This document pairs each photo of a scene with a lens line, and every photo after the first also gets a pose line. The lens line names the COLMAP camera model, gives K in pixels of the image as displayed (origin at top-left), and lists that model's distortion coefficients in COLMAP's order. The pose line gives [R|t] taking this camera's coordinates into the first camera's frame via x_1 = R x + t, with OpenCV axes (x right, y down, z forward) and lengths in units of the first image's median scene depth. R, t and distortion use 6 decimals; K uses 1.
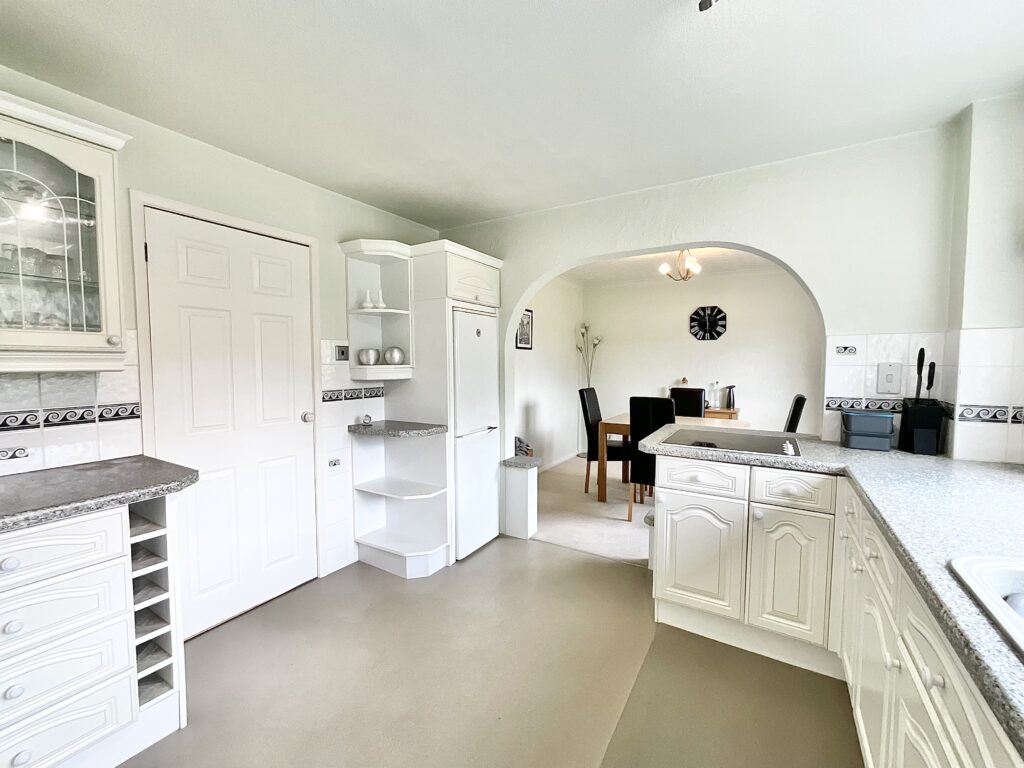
lens RADIAL K [[428.8, 0, 512.0], [0, 428.8, 384.0], [0, 0, 1]] dist [0.001014, 0.000301]
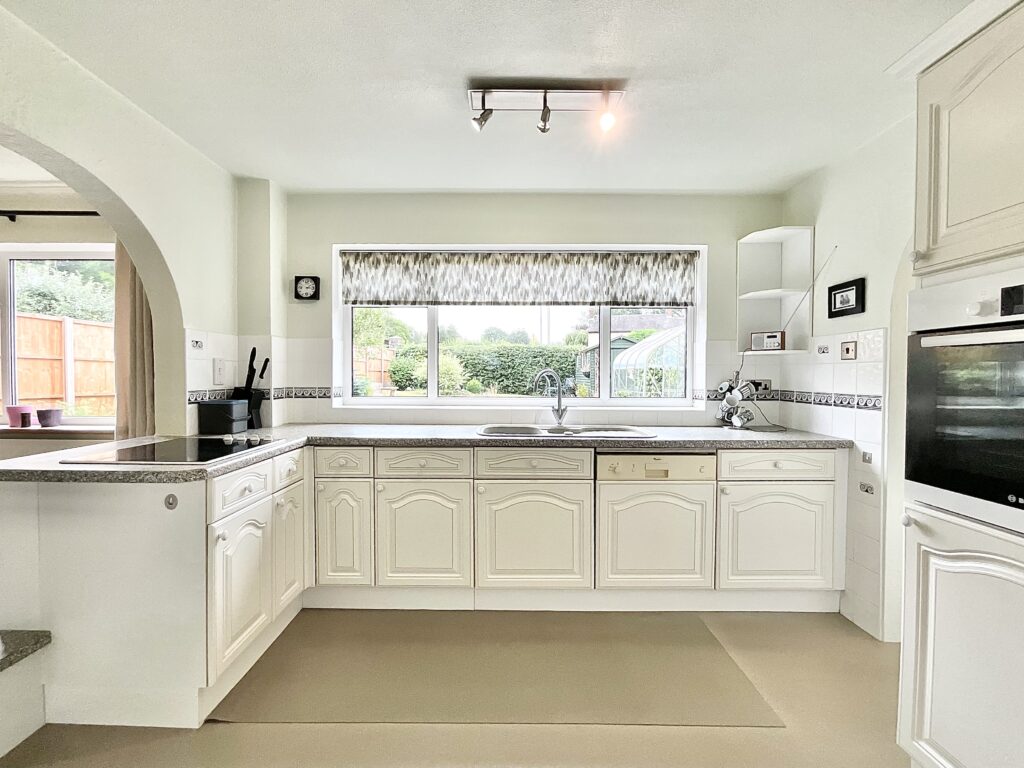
lens RADIAL K [[450.1, 0, 497.6], [0, 450.1, 384.9], [0, 0, 1]] dist [-0.002327, -0.000122]
pose [[-0.515357, -0.020762, 0.856724, -0.401012], [0.041397, 0.997936, 0.049086, -0.004027], [-0.855975, 0.060763, -0.513434, 0.728918]]
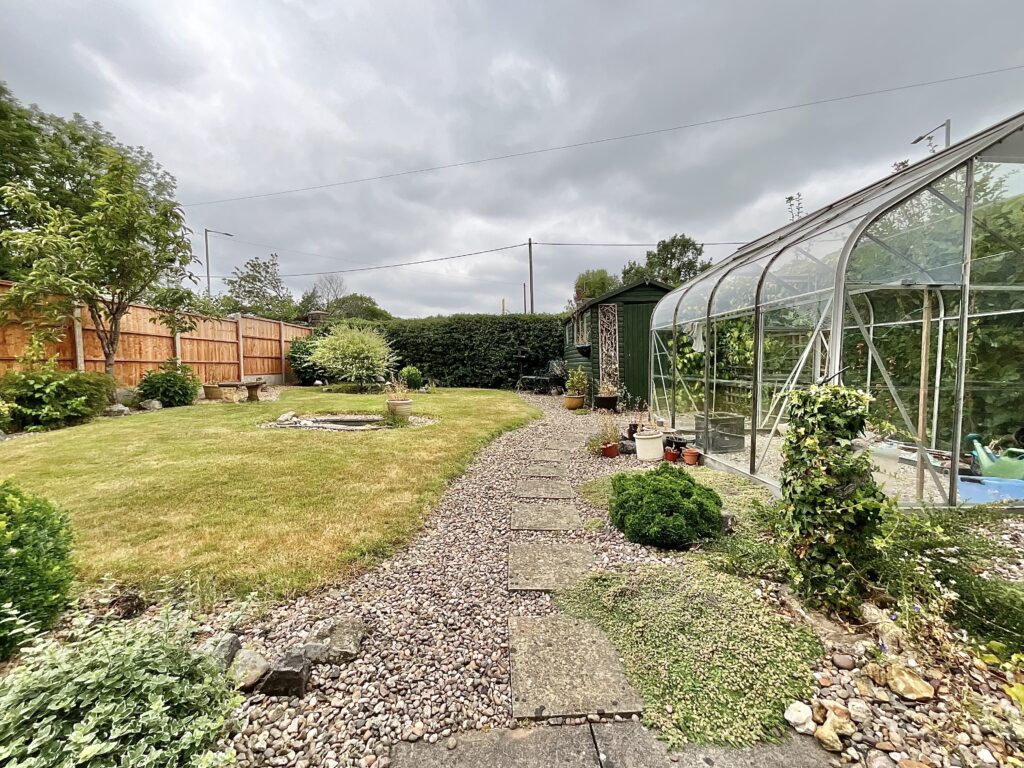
lens RADIAL K [[417.3, 0, 512.0], [0, 417.3, 384.0], [0, 0, 1]] dist [0.004636, 0.000663]
pose [[-0.556358, -0.028681, 0.830447, 1.433305], [0.061500, 0.995242, 0.075574, 0.138102], [-0.828664, 0.093119, -0.551947, -0.843300]]
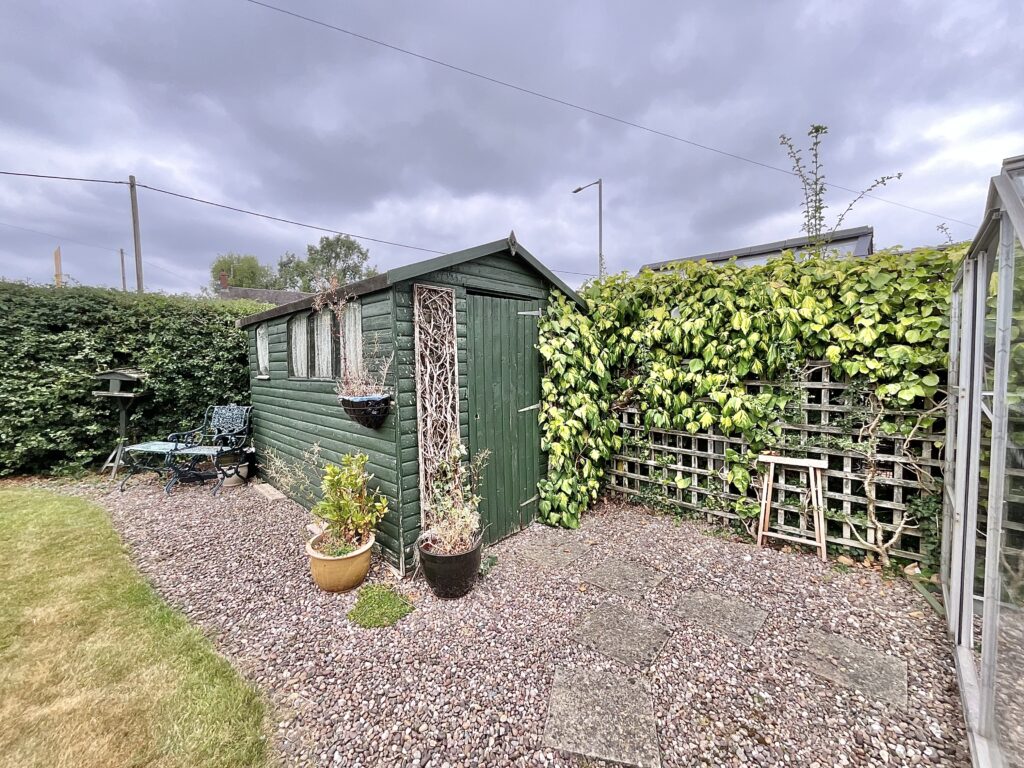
lens RADIAL K [[417.3, 0, 512.0], [0, 417.3, 384.0], [0, 0, 1]] dist [0.004636, 0.000663]
pose [[-0.978998, -0.002976, 0.203846, 2.797333], [0.017445, 0.995003, 0.098310, 0.018318], [-0.203120, 0.099801, -0.974054, -1.807537]]
